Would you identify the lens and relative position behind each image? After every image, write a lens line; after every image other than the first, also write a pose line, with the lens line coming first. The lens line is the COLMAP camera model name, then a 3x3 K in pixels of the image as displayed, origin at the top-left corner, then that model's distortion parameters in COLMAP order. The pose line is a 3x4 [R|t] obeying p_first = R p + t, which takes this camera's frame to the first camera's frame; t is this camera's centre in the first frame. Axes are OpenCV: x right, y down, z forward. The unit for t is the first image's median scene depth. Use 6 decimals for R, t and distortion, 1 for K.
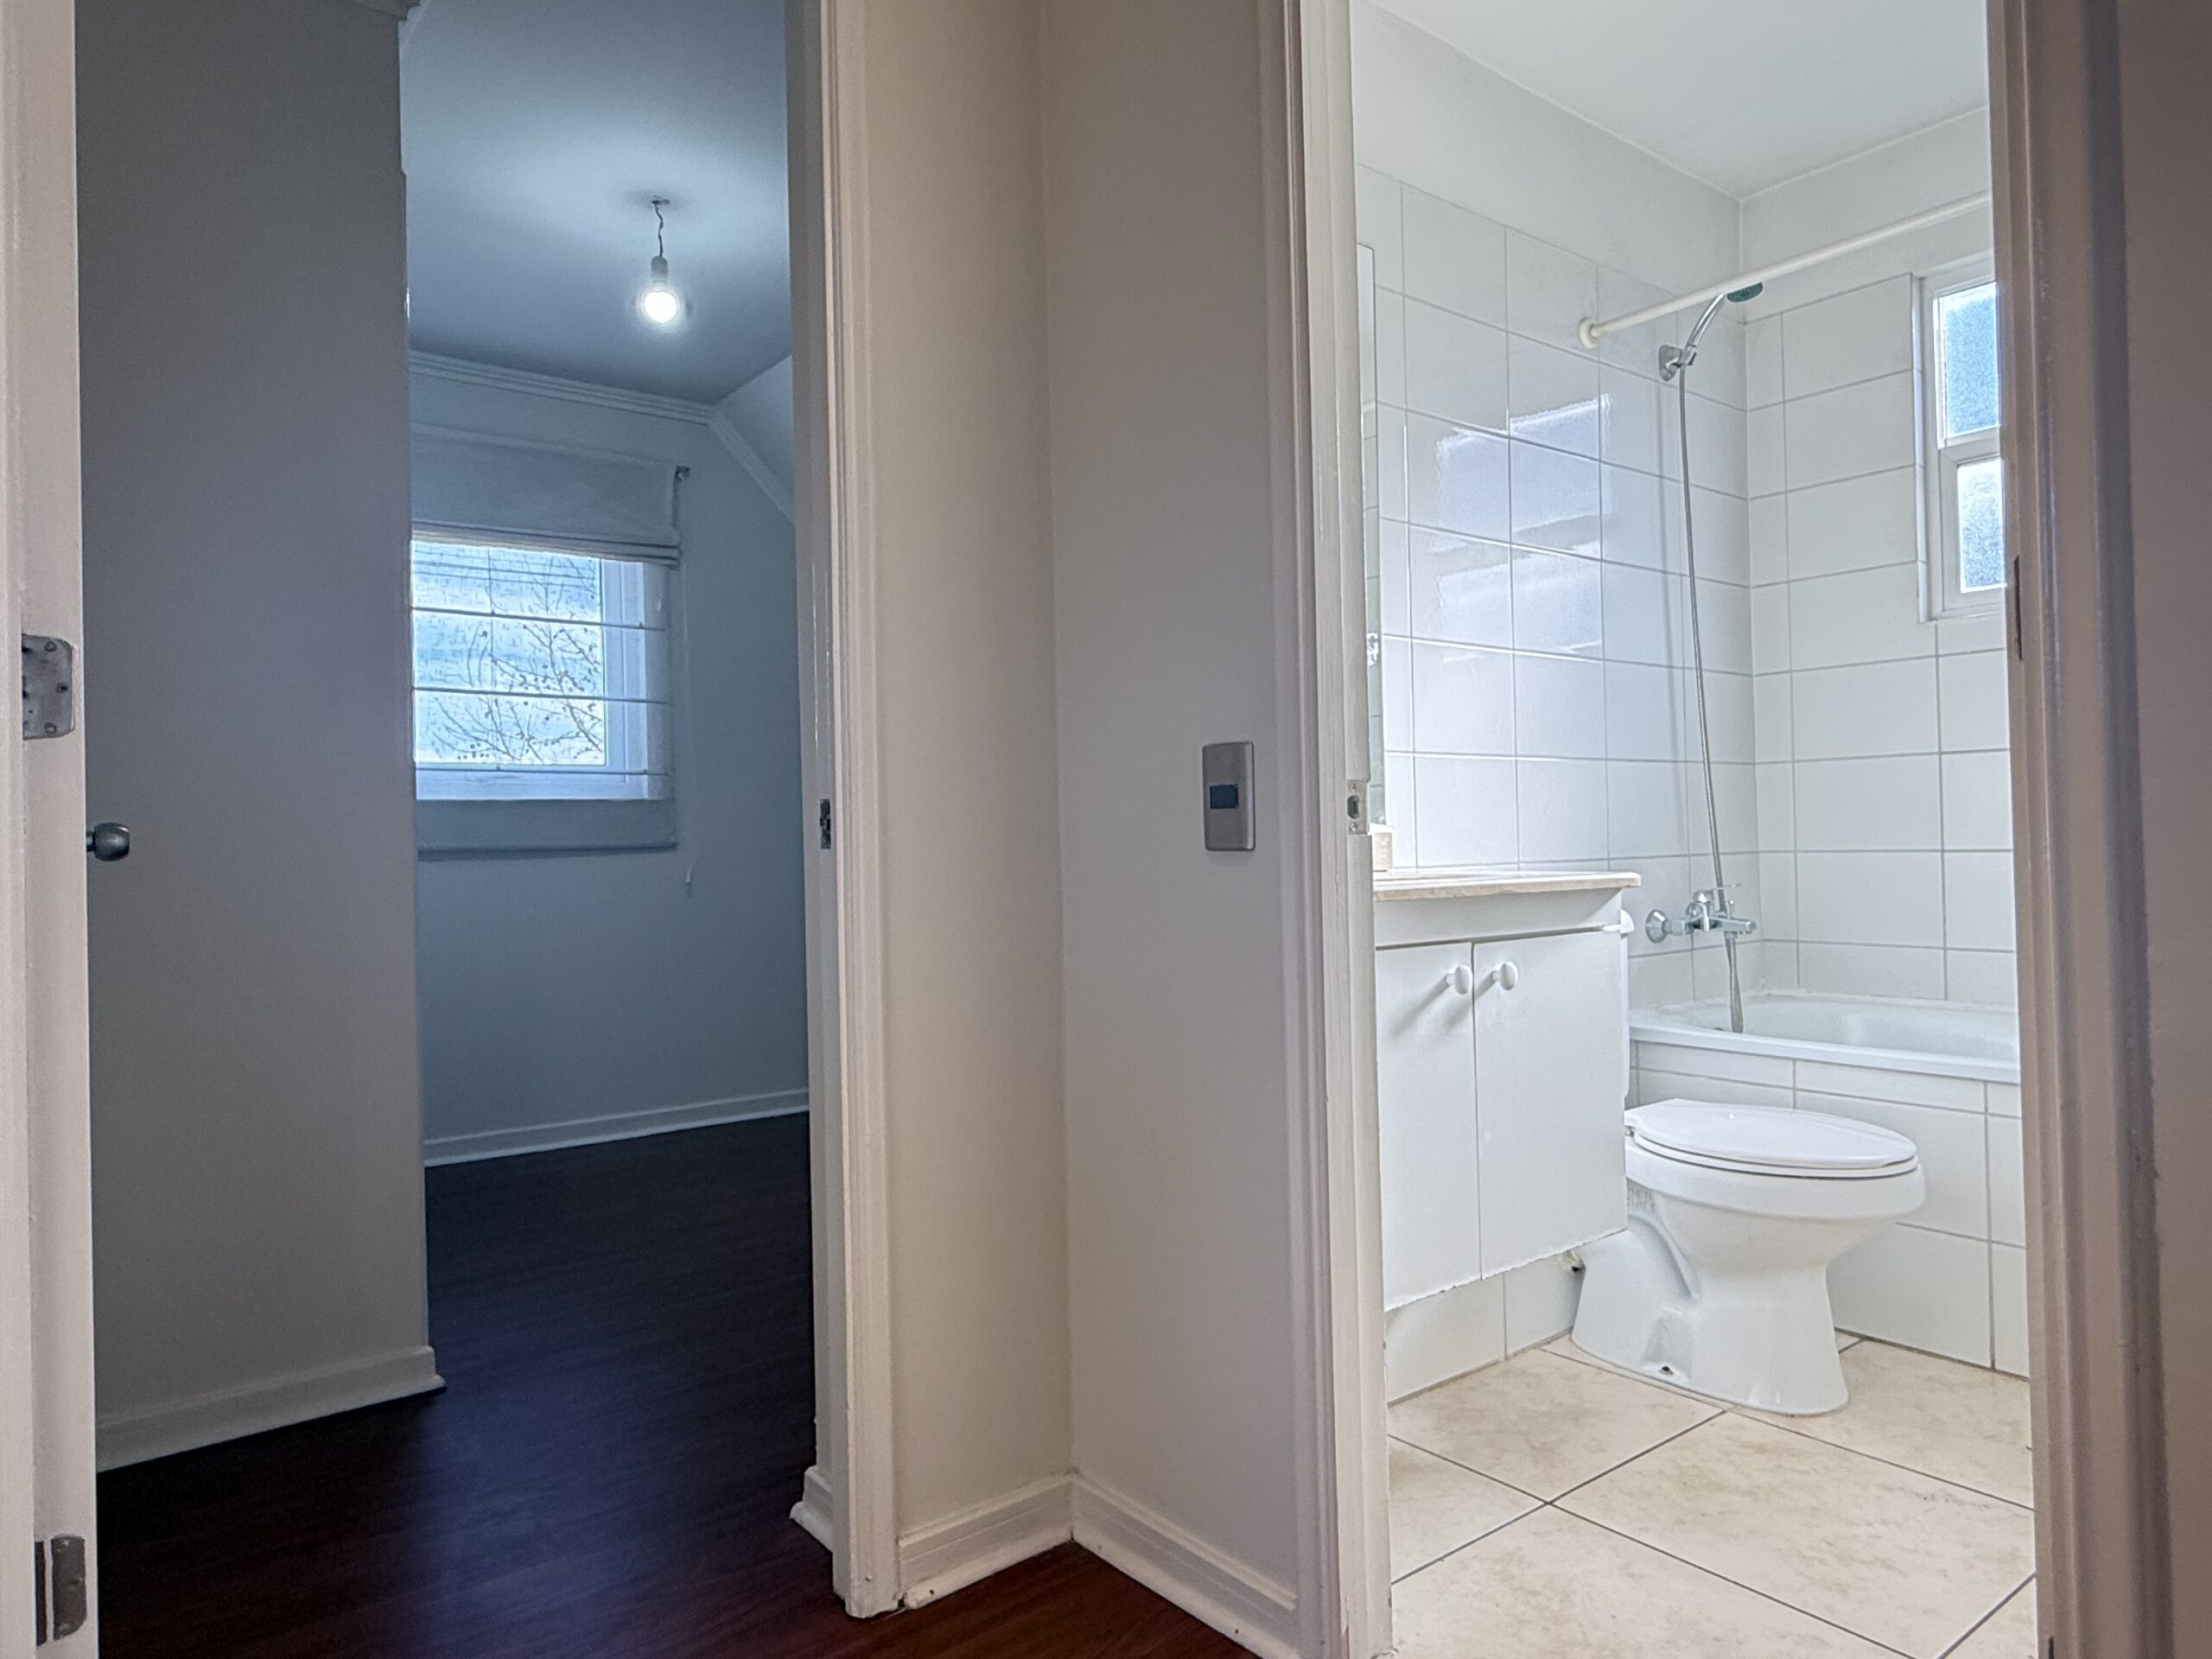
lens RADIAL K [[1368.5, 0, 1102.7], [0, 1368.5, 829.6], [0, 0, 1]] dist [0.002182, -0.004108]
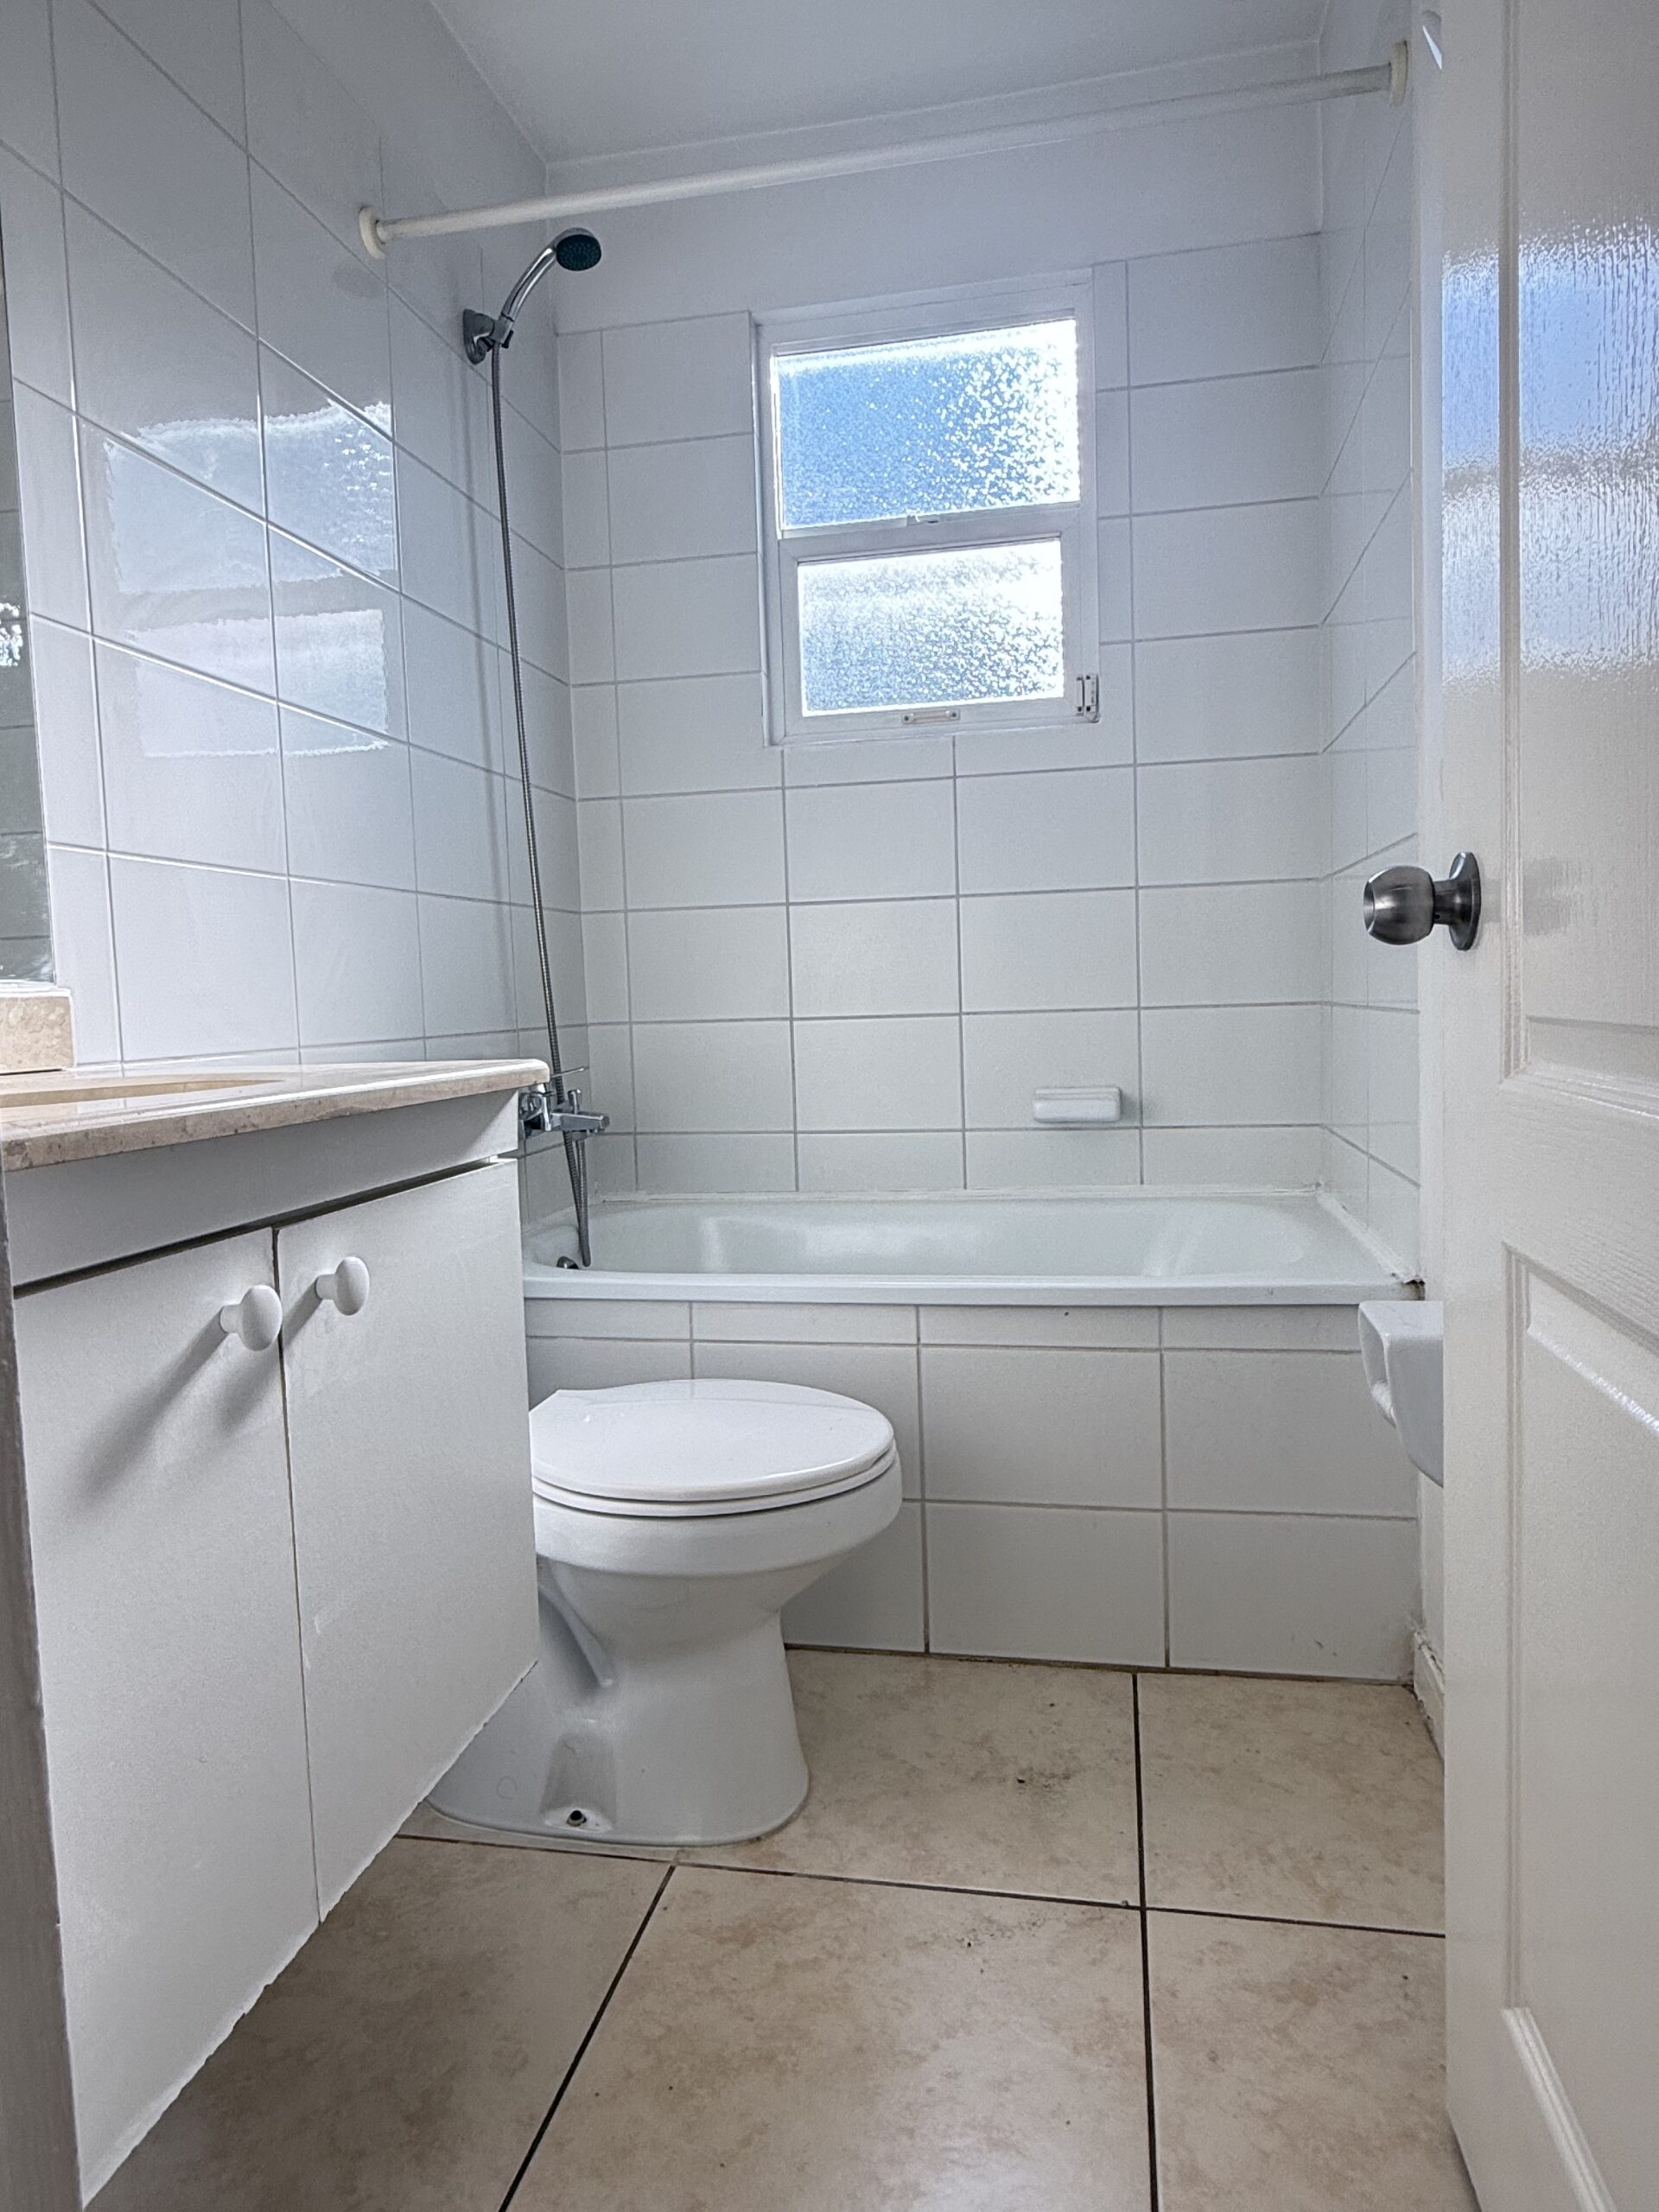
lens RADIAL K [[1368.5, 0, 830.6], [0, 1368.5, 1093.8], [0, 0, 1]] dist [0.002182, -0.004108]
pose [[0.757358, -0.050777, 0.651022, 0.093750], [0.010739, 0.997806, 0.065333, 0.008475], [-0.652911, -0.042489, 0.756242, 0.432670]]
